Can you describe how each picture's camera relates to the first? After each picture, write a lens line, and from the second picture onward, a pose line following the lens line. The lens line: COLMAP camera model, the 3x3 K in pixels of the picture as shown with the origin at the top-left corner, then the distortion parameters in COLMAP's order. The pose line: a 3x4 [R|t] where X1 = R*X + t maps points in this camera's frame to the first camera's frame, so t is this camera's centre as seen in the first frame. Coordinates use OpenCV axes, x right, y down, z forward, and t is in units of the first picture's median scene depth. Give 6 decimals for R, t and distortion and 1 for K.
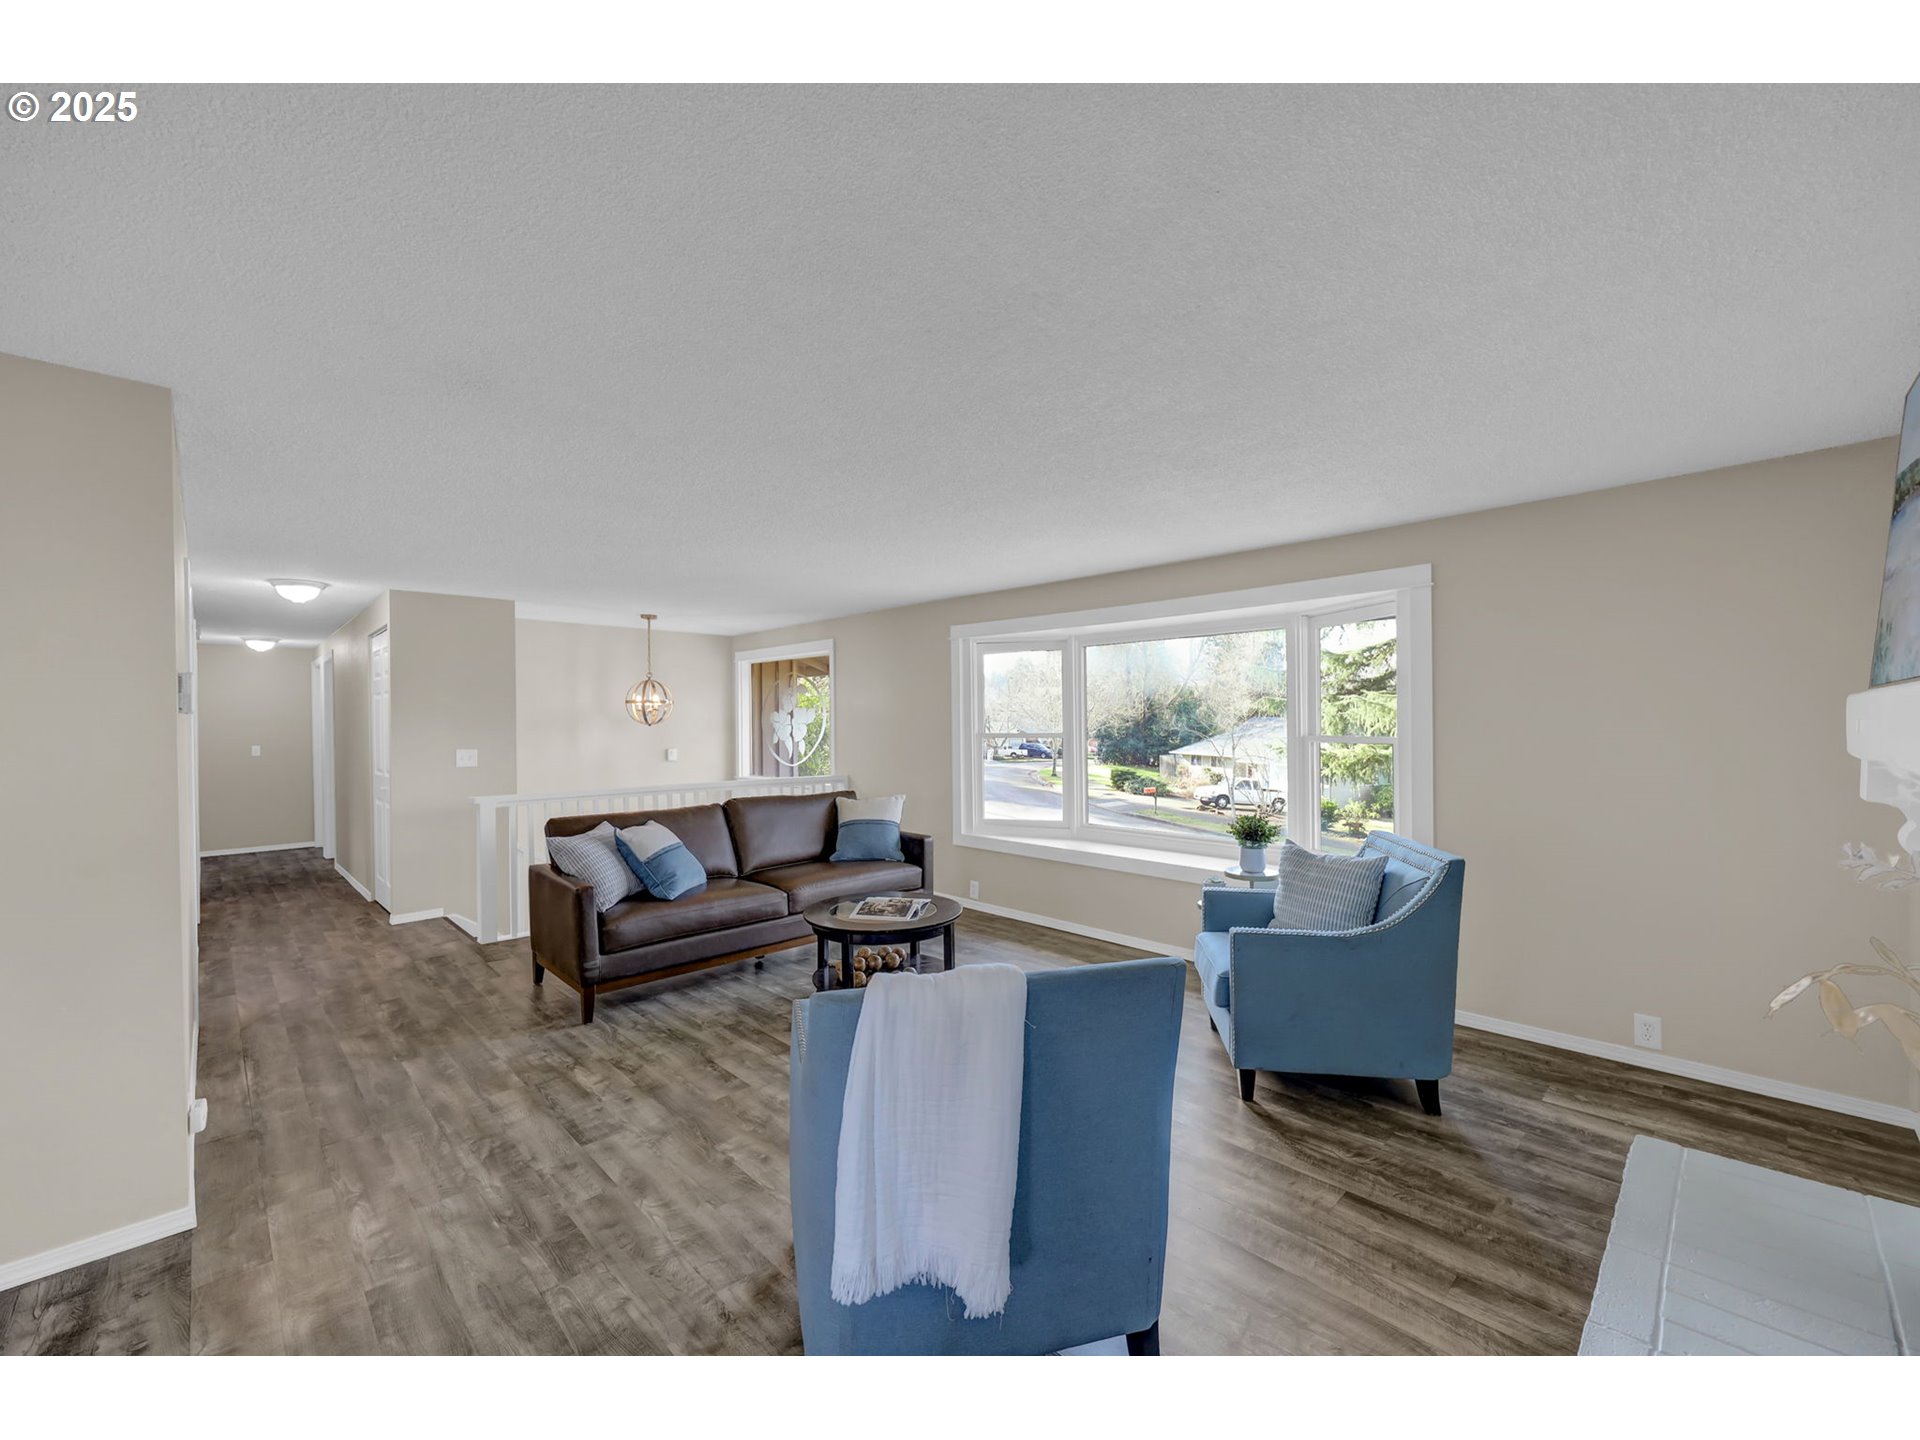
lens RADIAL K [[781.0, 0, 960.9], [0, 781.0, 736.0], [0, 0, 1]] dist [0.000606, -0.000204]
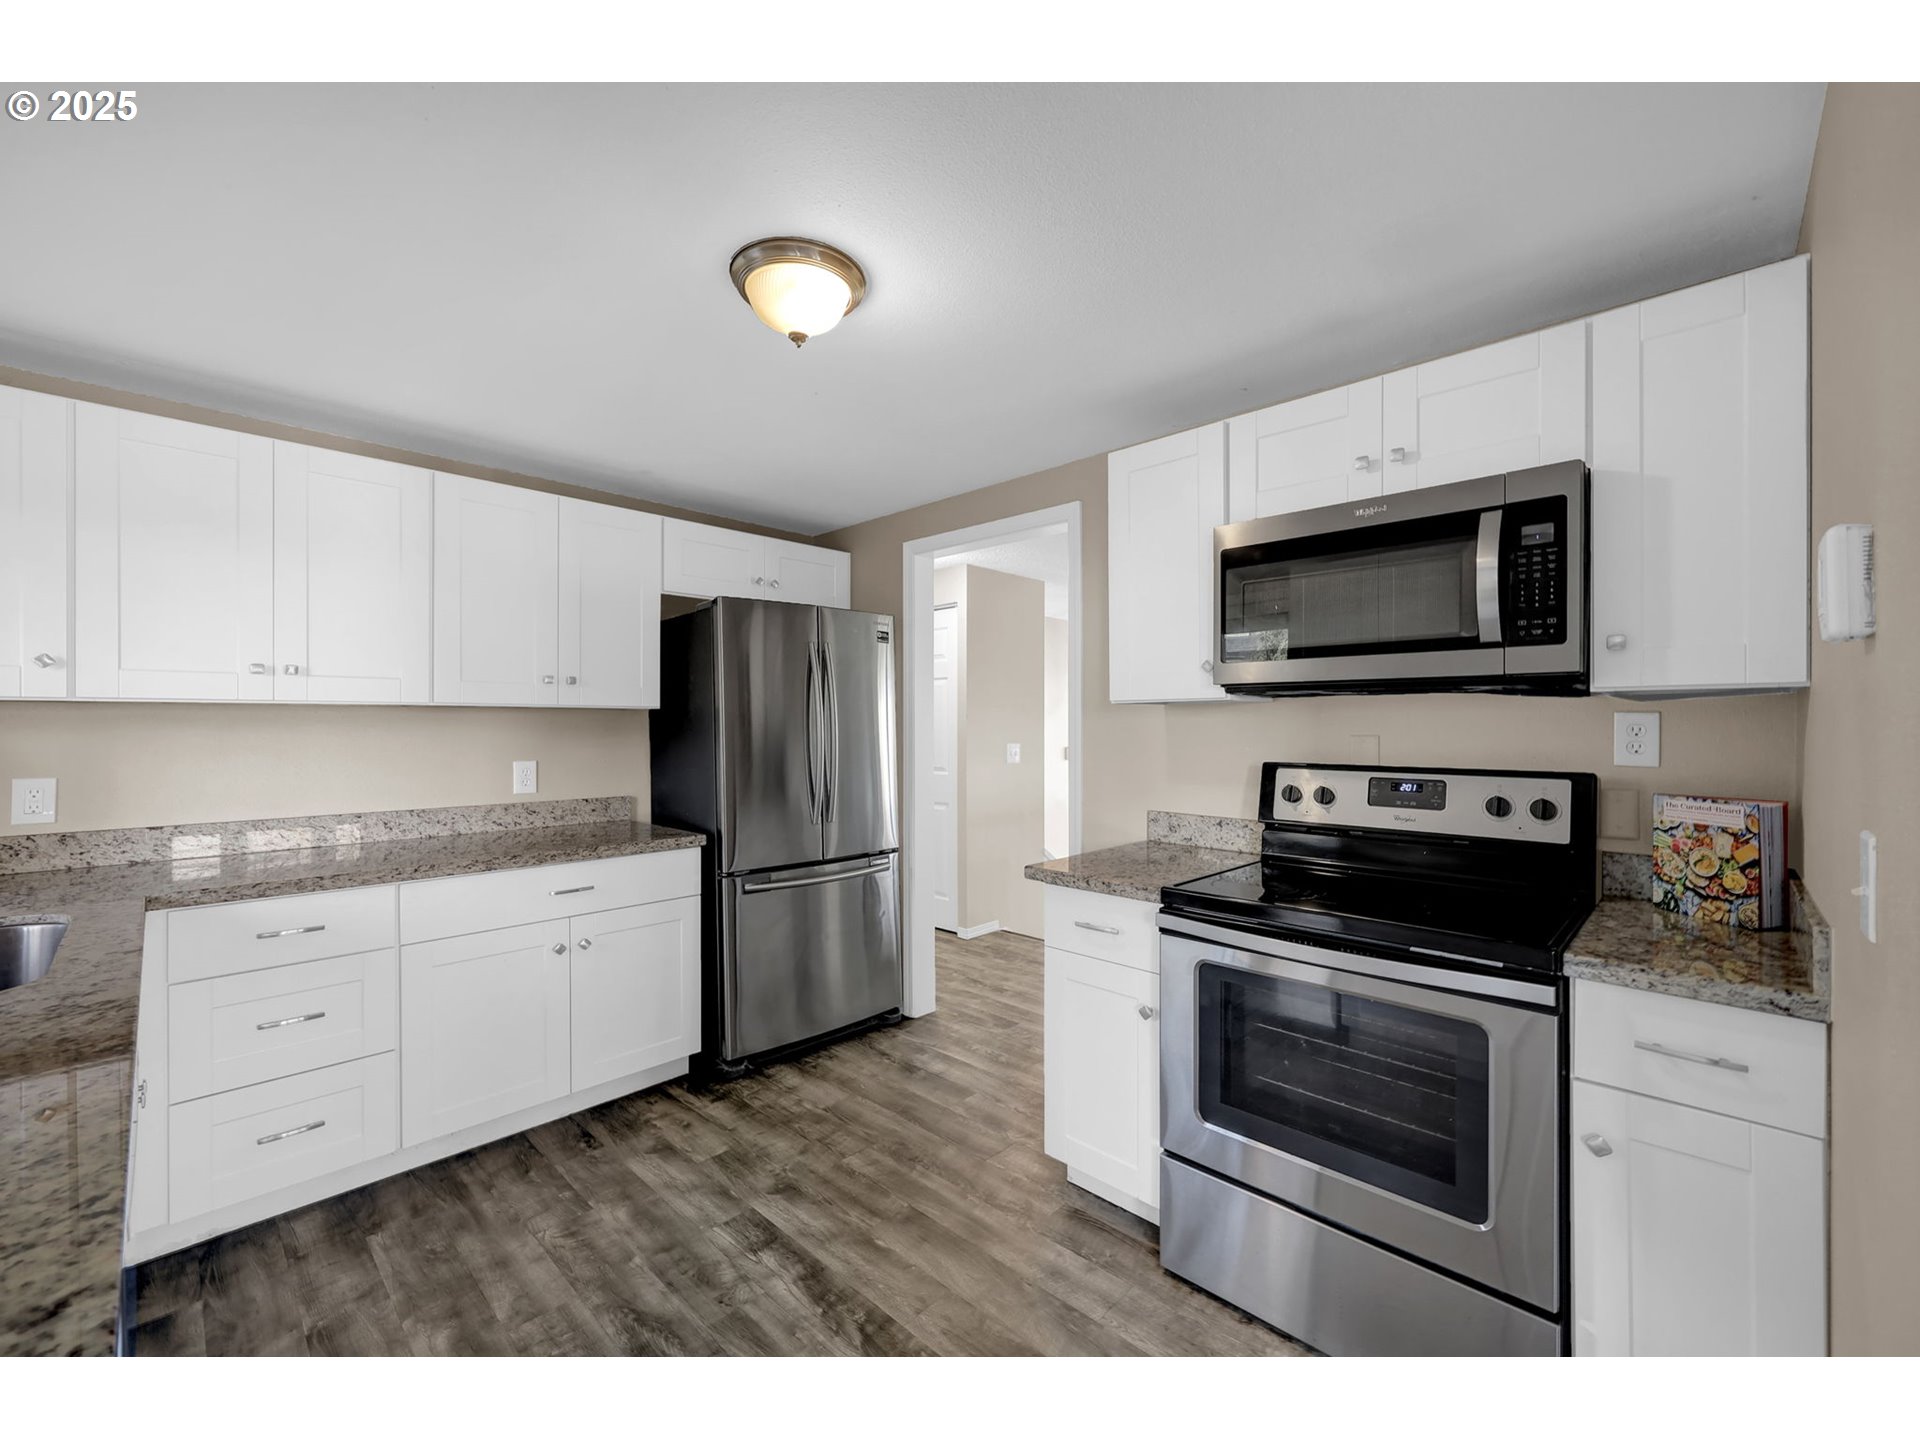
lens RADIAL K [[781.0, 0, 965.8], [0, 781.0, 727.2], [0, 0, 1]] dist [0.000606, -0.000204]
pose [[0.999255, 0.011198, 0.036935, -1.182935], [-0.010460, 0.999743, -0.020114, 0.027439], [-0.037151, 0.019713, 0.999115, 0.167842]]
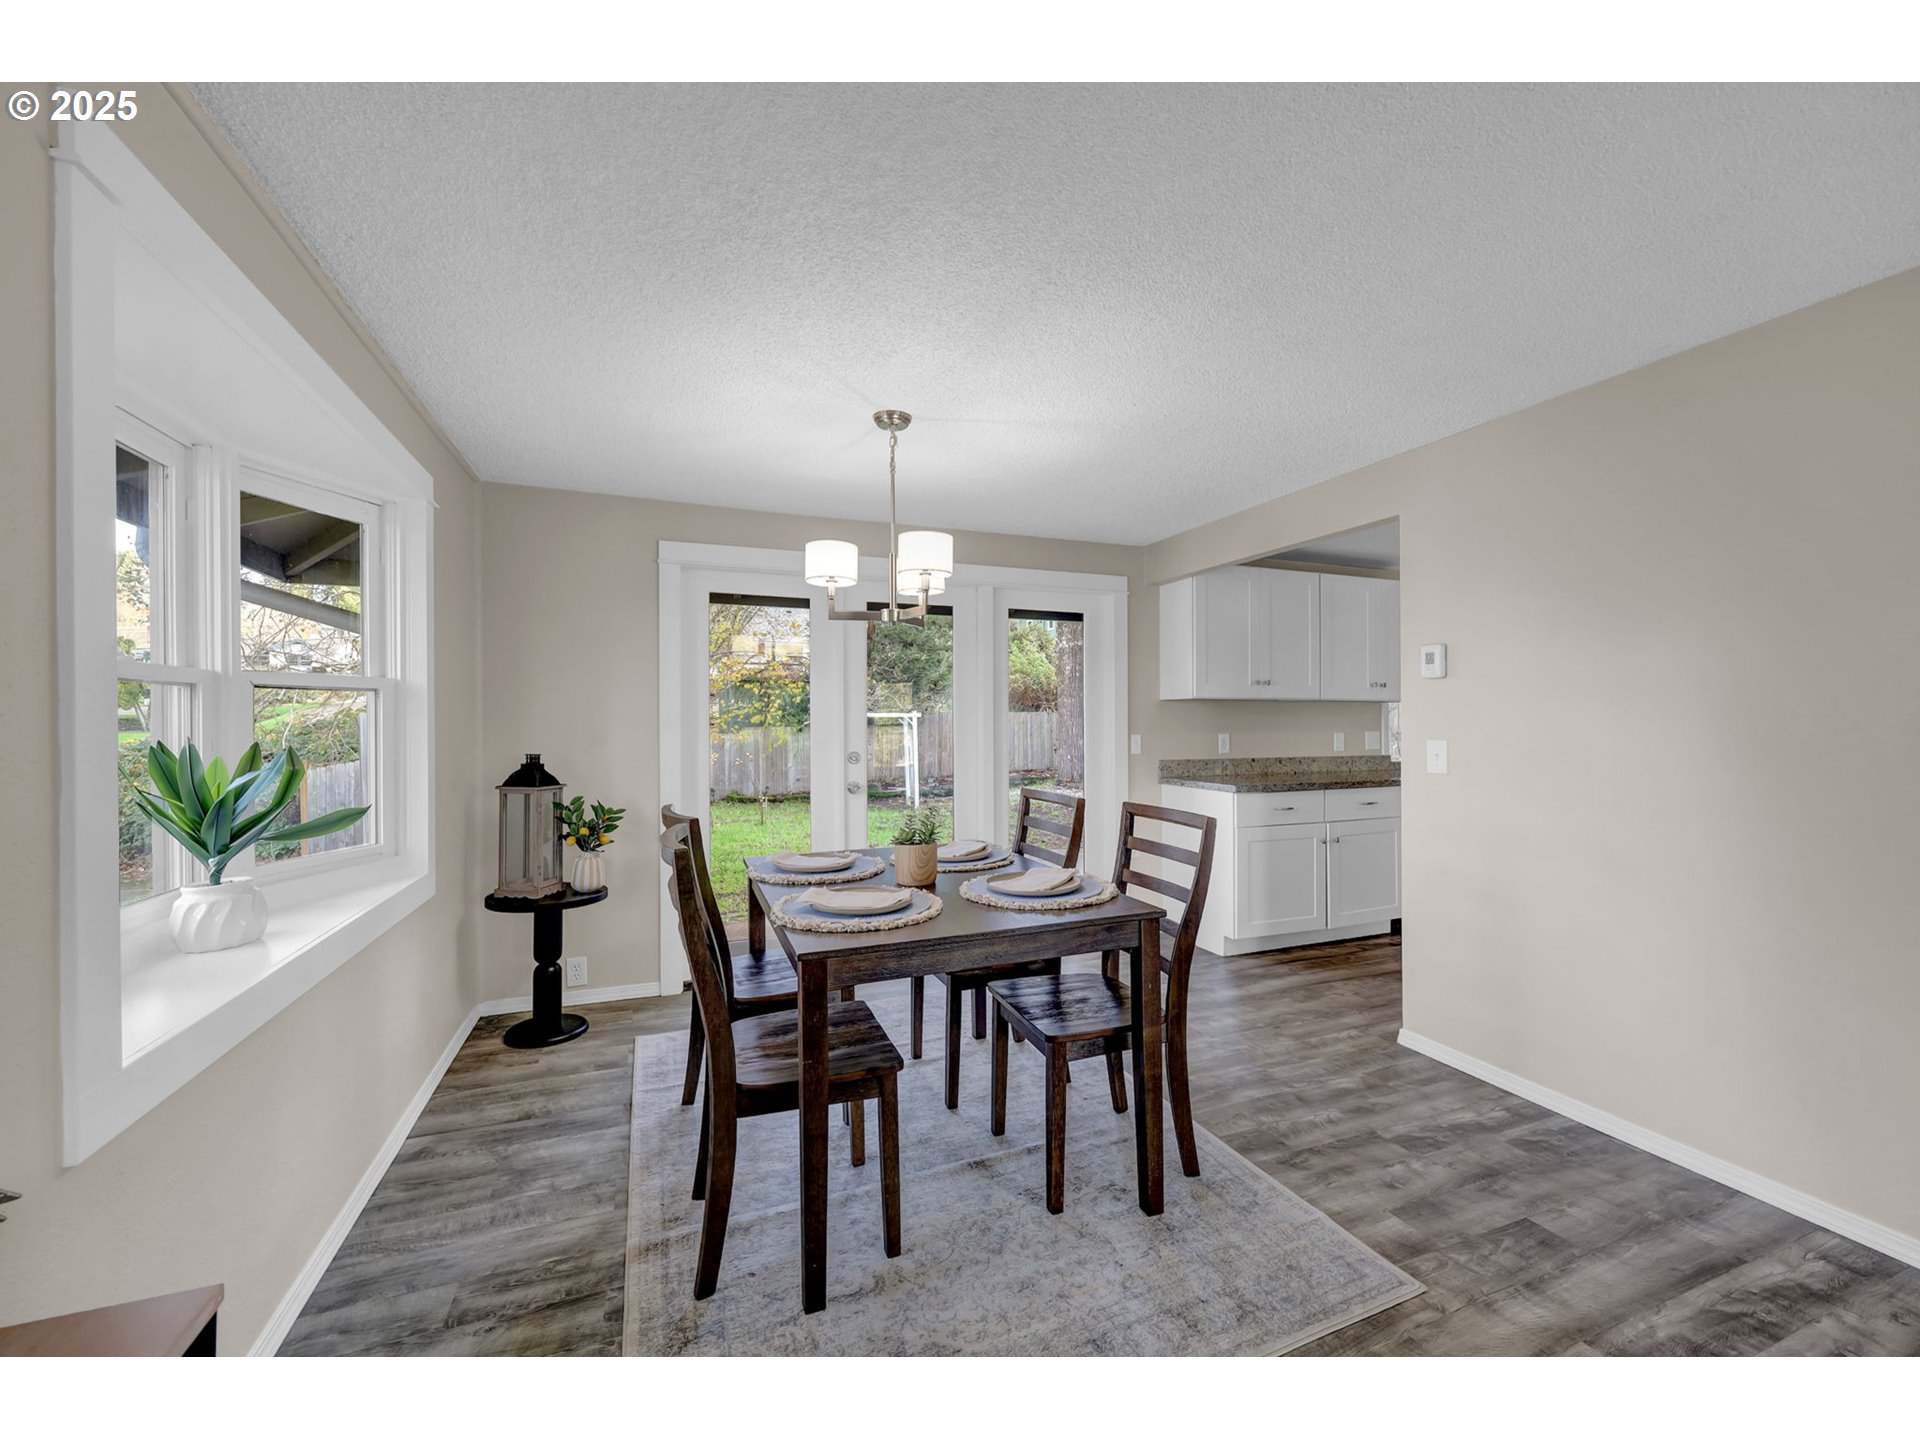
lens RADIAL K [[781.0, 0, 977.0], [0, 781.0, 716.1], [0, 0, 1]] dist [0.000606, -0.000204]
pose [[-0.372576, 0.005889, -0.927983, 0.082957], [-0.013207, 0.999845, 0.011648, 0.026495], [0.927908, 0.016596, -0.372440, 0.210569]]
